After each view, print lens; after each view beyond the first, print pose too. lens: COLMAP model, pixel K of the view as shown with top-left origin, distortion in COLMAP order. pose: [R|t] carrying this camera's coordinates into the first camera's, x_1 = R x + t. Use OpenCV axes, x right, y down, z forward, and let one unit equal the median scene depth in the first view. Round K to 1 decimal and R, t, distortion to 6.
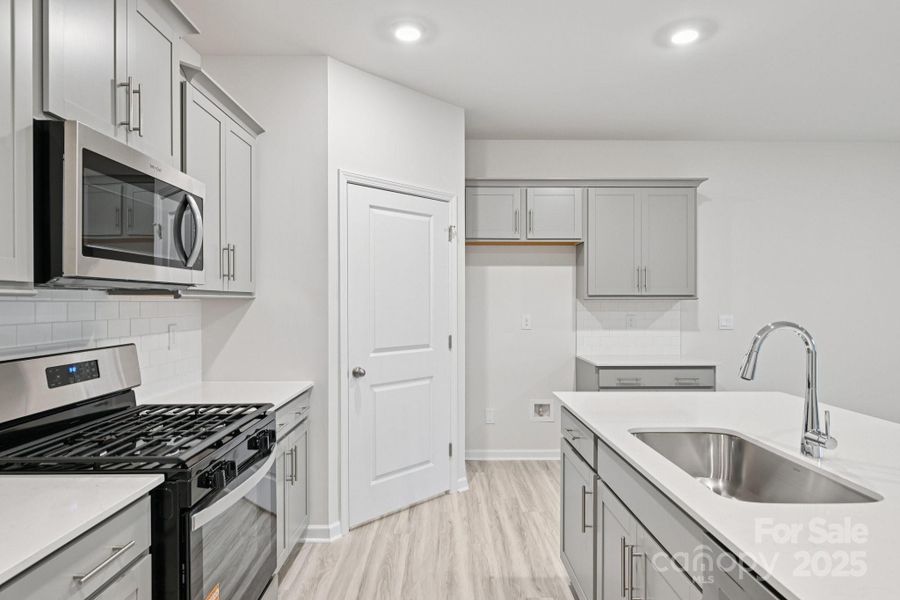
lens RADIAL K [[529.7, 0, 452.3], [0, 529.7, 303.7], [0, 0, 1]] dist [-0.007196, -0.001229]
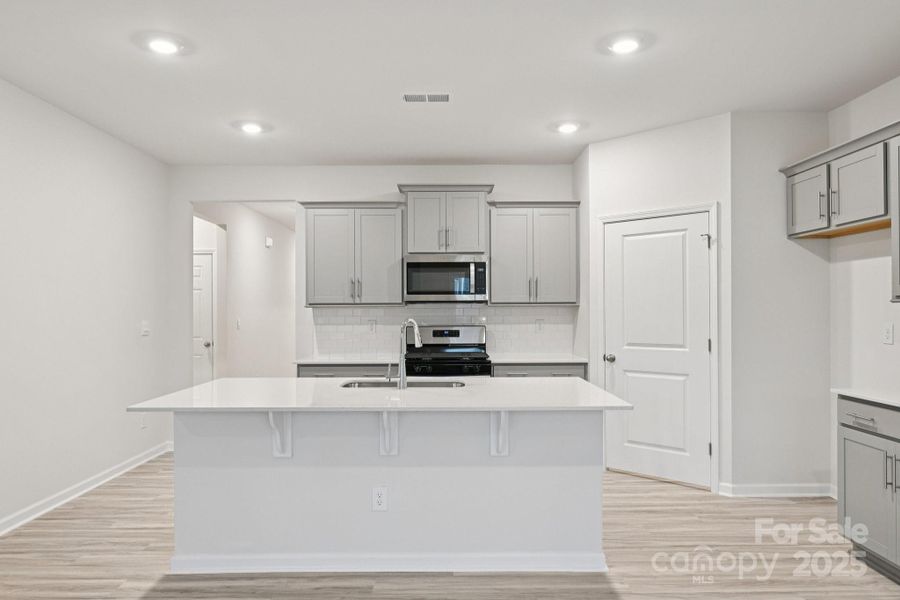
lens RADIAL K [[596.5, 0, 450.1], [0, 596.5, 306.3], [0, 0, 1]] dist [0.001888, -0.000057]
pose [[-0.010072, -0.005926, -0.999932, 1.212903], [-0.000246, 0.999982, -0.005924, 0.002710], [0.999949, 0.000186, -0.010073, 0.516082]]
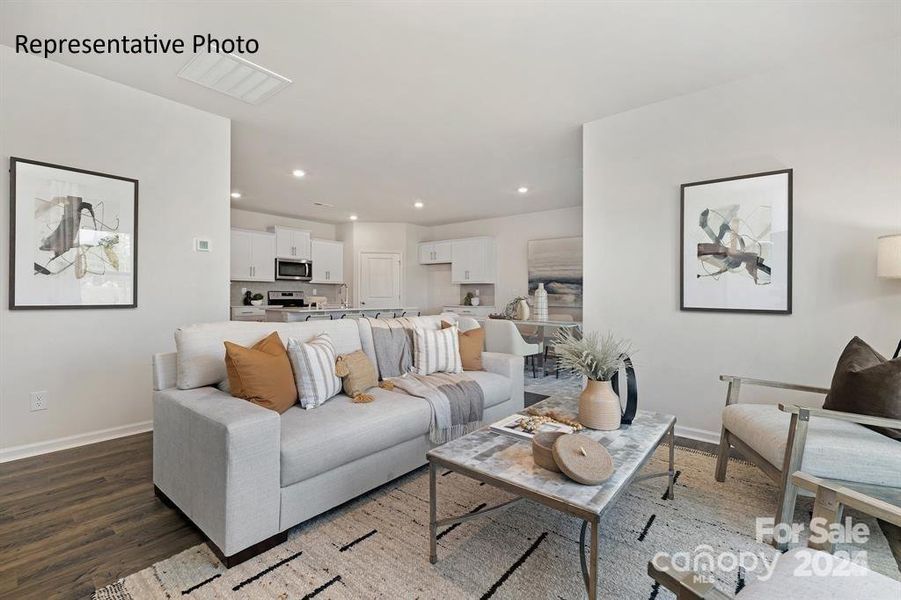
lens RADIAL K [[394.5, 0, 452.0], [0, 394.5, 292.3], [0, 0, 1]] dist [0.007651, -0.002291]
pose [[0.767445, 0.002768, -0.641109, 1.822318], [-0.008920, 0.999940, -0.006361, 0.058594], [0.641052, 0.010600, 0.767424, -0.647703]]
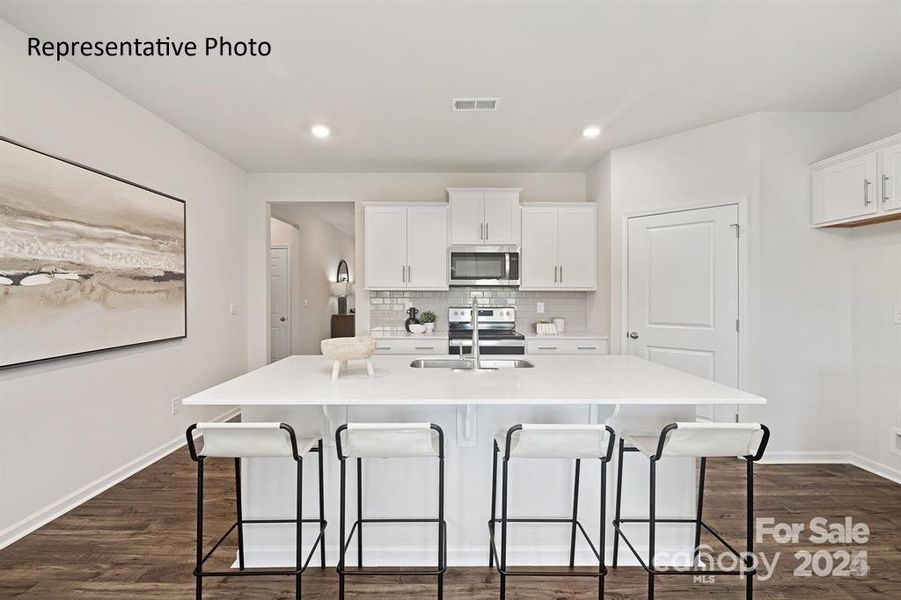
lens RADIAL K [[394.5, 0, 446.0], [0, 394.5, 297.5], [0, 0, 1]] dist [0.007651, -0.002291]
pose [[-0.010287, 0.006401, -0.999927, 0.883607], [-0.003483, 0.999973, 0.006437, 0.008493], [0.999941, 0.003549, -0.010264, 0.388974]]
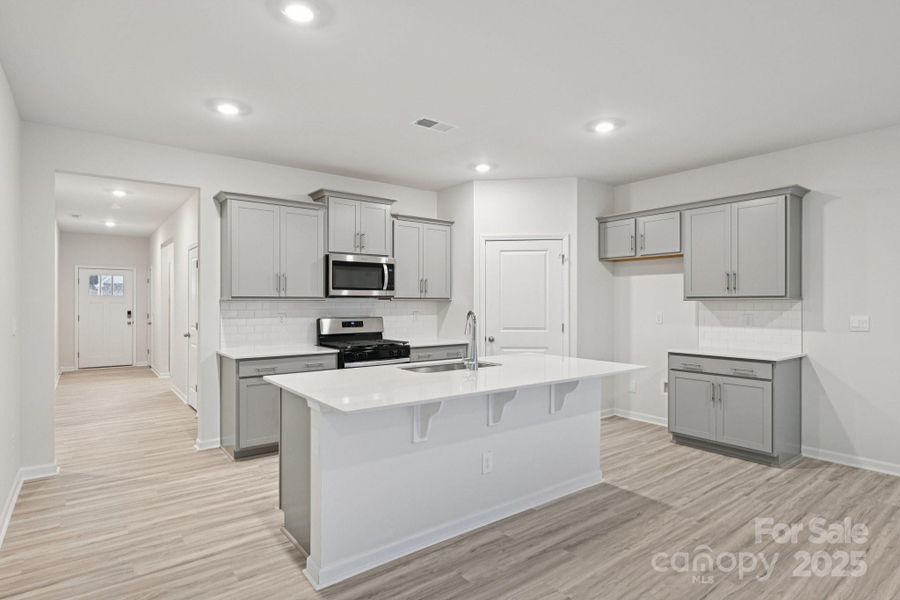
lens RADIAL K [[474.7, 0, 451.0], [0, 474.7, 303.1], [0, 0, 1]] dist [-0.000119, -0.000066]
pose [[0.595372, -0.001404, -0.803449, 0.969563], [-0.003386, 0.999985, -0.004256, 0.006219], [0.803443, 0.005254, 0.595358, -0.121998]]
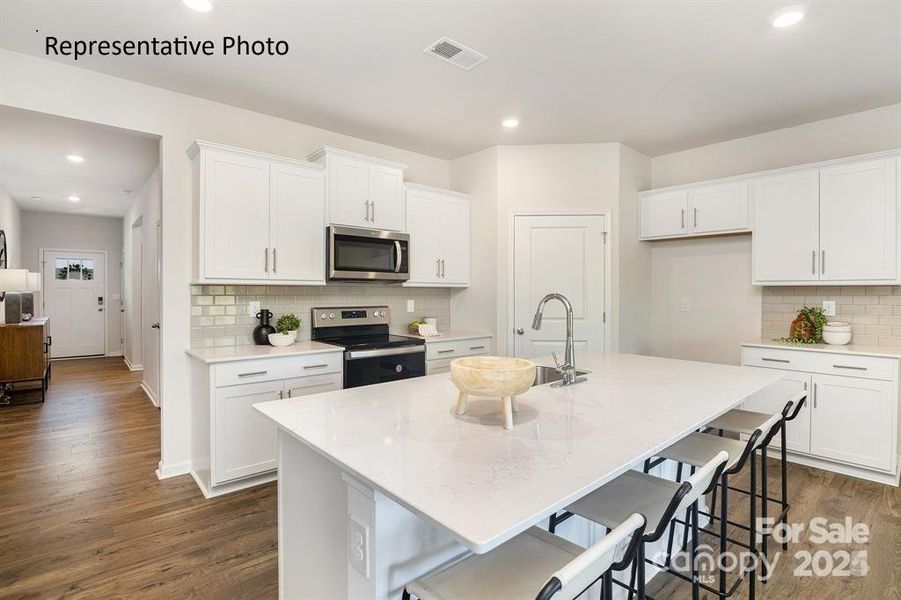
lens RADIAL K [[431.7, 0, 446.0], [0, 431.7, 291.8], [0, 0, 1]] dist [-0.031060, 0.000410]
pose [[0.643250, 0.002852, -0.765651, 0.596946], [-0.004741, 0.999989, -0.000258, 0.008836], [0.765641, 0.003796, 0.643257, -0.022032]]
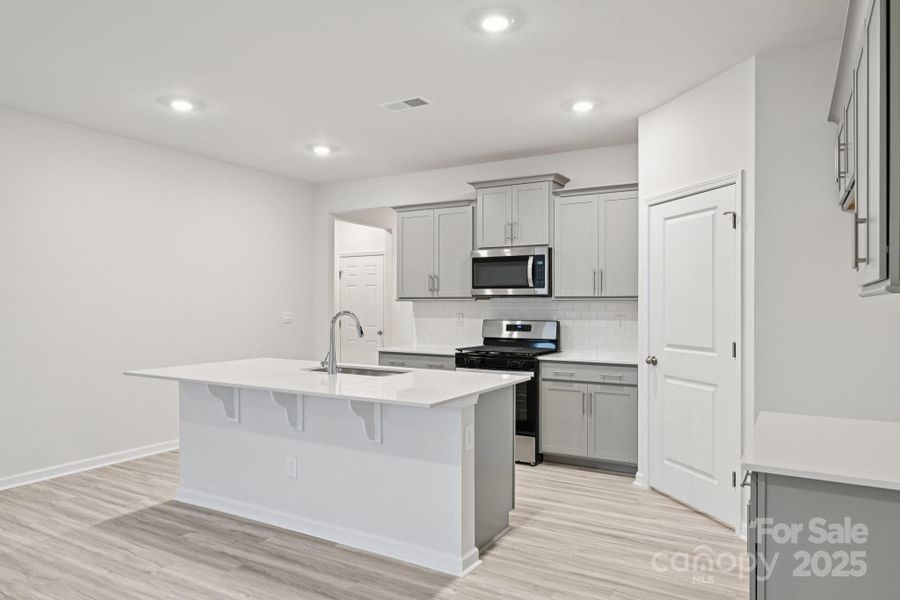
lens RADIAL K [[596.5, 0, 446.4], [0, 596.5, 297.8], [0, 0, 1]] dist [0.001888, -0.000057]
pose [[-0.521915, -0.008464, -0.852955, 1.070874], [-0.004787, 0.999964, -0.006993, -0.001583], [0.852984, 0.000434, -0.521937, 1.137697]]
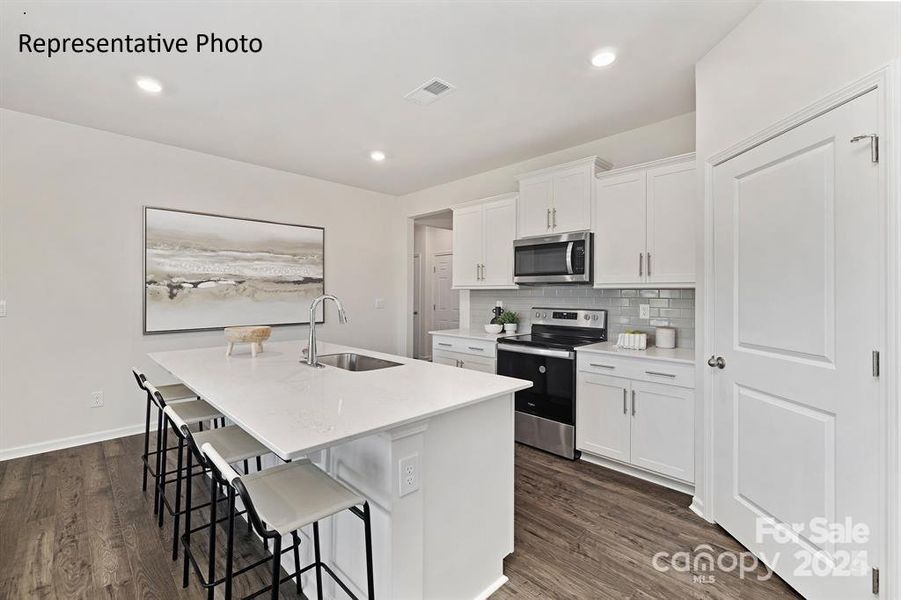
lens RADIAL K [[394.5, 0, 446.2], [0, 394.5, 285.4], [0, 0, 1]] dist [0.007651, -0.002291]
pose [[-0.722158, -0.016531, -0.691530, 0.575177], [-0.005275, 0.999817, -0.018392, 0.006935], [0.691708, -0.009634, -0.722113, 1.021363]]
